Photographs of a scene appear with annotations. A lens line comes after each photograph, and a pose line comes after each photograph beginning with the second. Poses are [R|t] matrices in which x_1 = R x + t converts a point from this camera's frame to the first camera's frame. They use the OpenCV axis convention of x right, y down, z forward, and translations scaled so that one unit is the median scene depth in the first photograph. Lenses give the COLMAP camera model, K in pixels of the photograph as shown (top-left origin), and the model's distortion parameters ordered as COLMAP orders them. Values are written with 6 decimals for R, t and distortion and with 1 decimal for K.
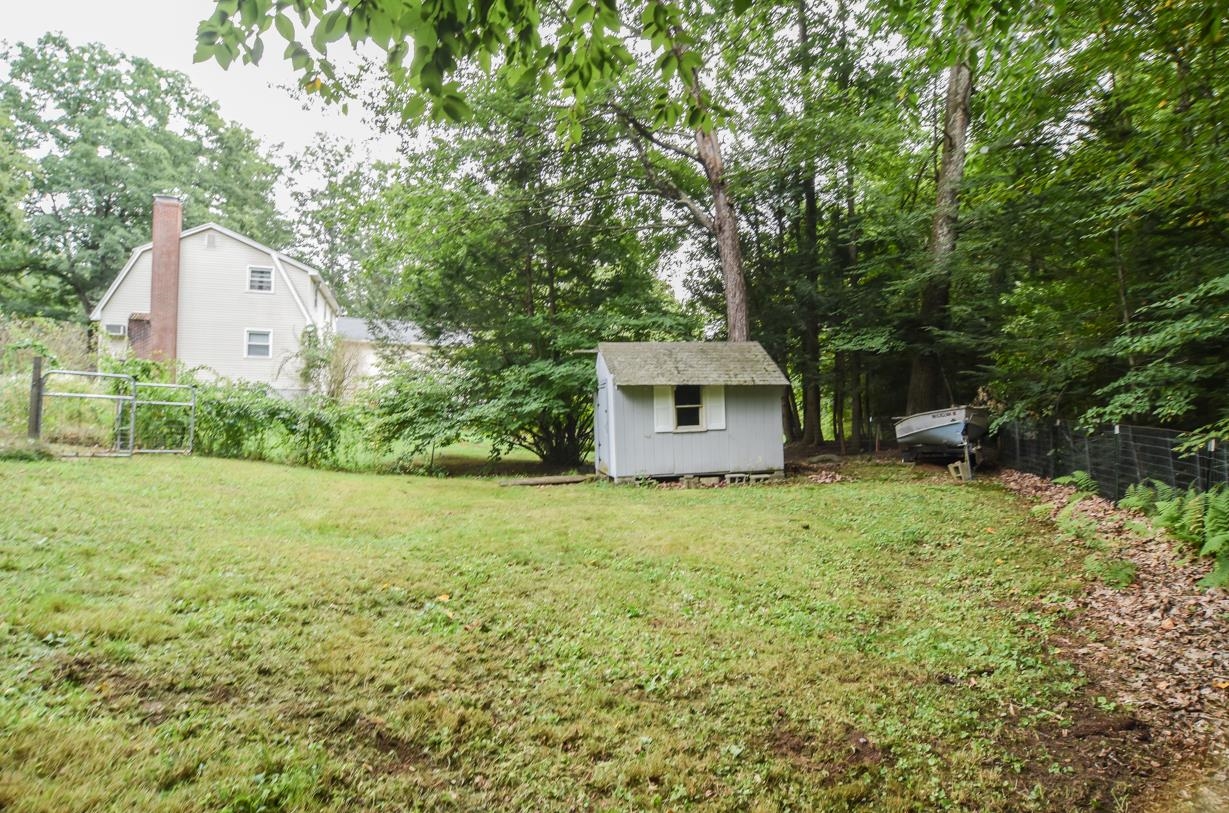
lens RADIAL K [[674.3, 0, 614.5], [0, 674.3, 406.5], [0, 0, 1]] dist [0.001115, 0.000216]
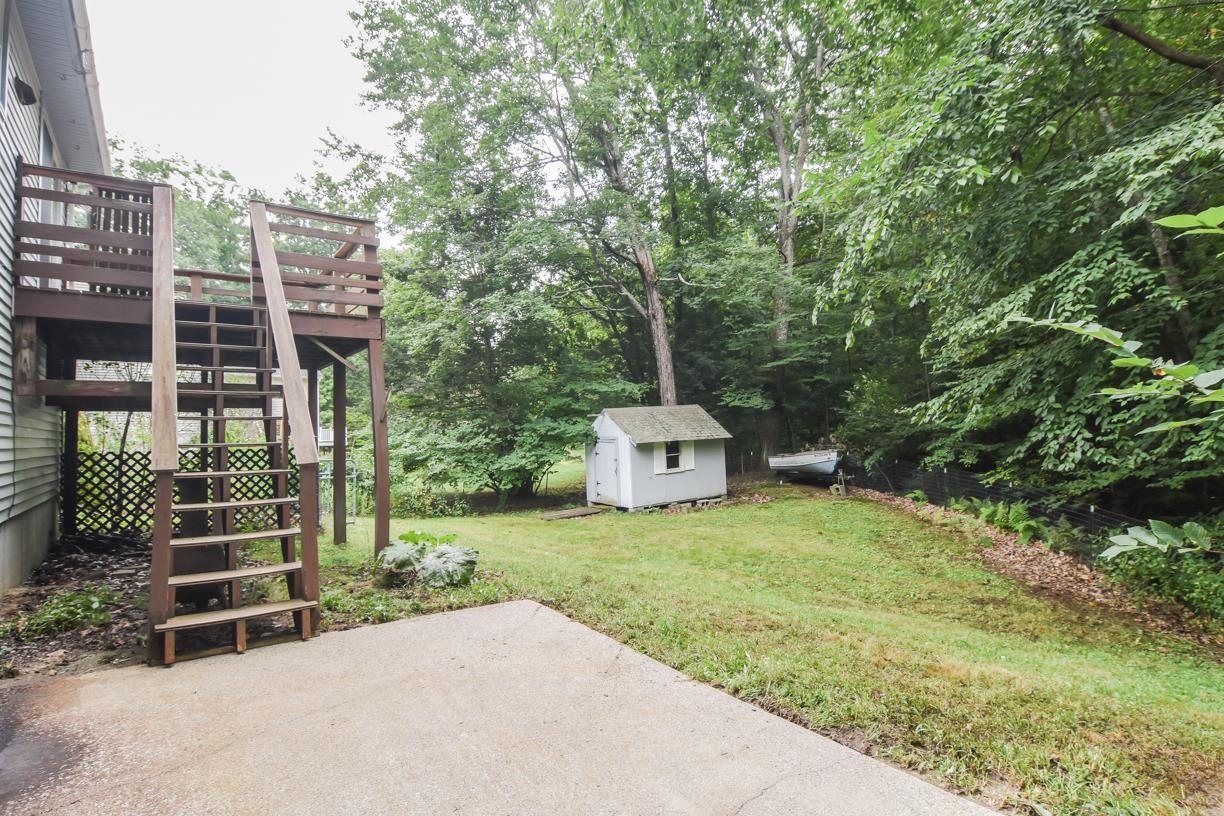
lens RADIAL K [[651.4, 0, 611.7], [0, 651.4, 404.9], [0, 0, 1]] dist [-0.011890, -0.006326]
pose [[0.940096, -0.015199, 0.340571, -0.491785], [0.021907, 0.999634, -0.015858, -0.089306], [-0.340206, 0.022369, 0.940085, -0.278273]]
